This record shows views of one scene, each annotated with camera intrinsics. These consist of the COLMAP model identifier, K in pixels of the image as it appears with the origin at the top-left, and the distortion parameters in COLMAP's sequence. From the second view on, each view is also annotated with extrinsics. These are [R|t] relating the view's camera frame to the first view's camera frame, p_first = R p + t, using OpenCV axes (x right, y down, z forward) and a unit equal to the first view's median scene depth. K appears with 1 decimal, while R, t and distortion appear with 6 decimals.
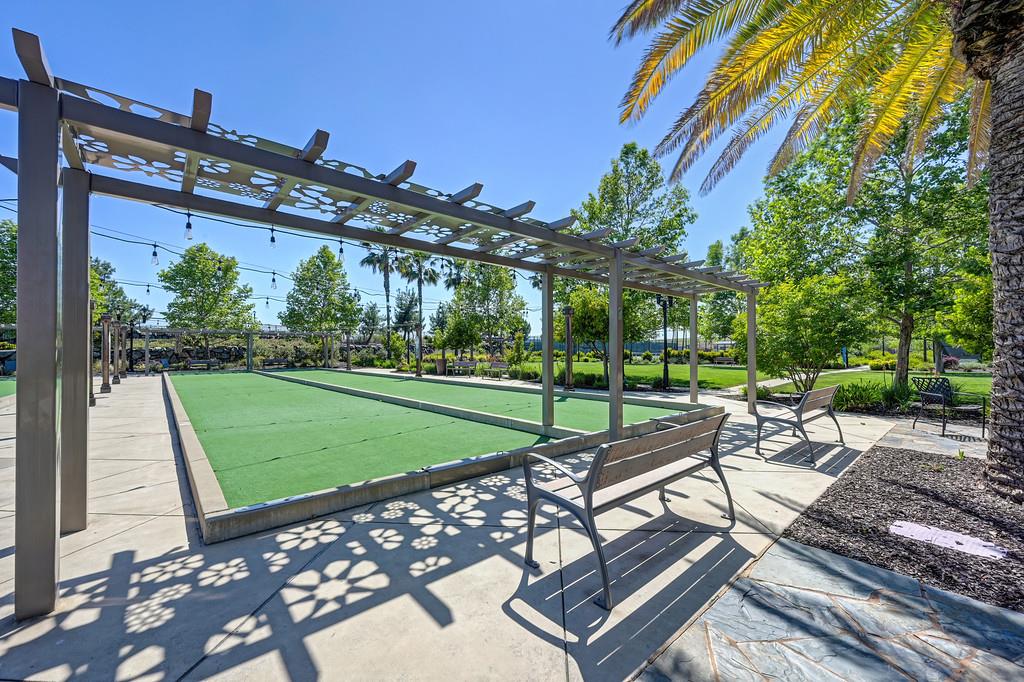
lens RADIAL K [[404.4, 0, 510.1], [0, 404.4, 345.6], [0, 0, 1]] dist [-0.000063, -0.000258]
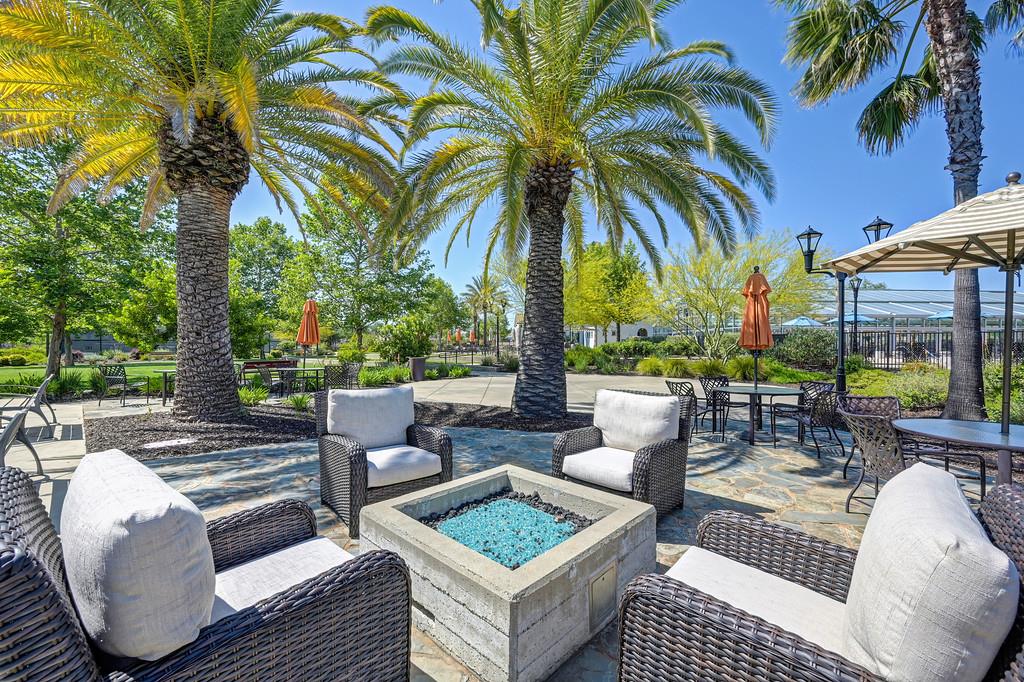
lens RADIAL K [[404.4, 0, 509.7], [0, 404.4, 345.1], [0, 0, 1]] dist [-0.000063, -0.000258]
pose [[-0.096013, -0.000678, 0.995380, -0.802319], [-0.013138, 0.999914, -0.000586, -0.007331], [-0.995293, -0.013134, -0.096014, -0.331313]]
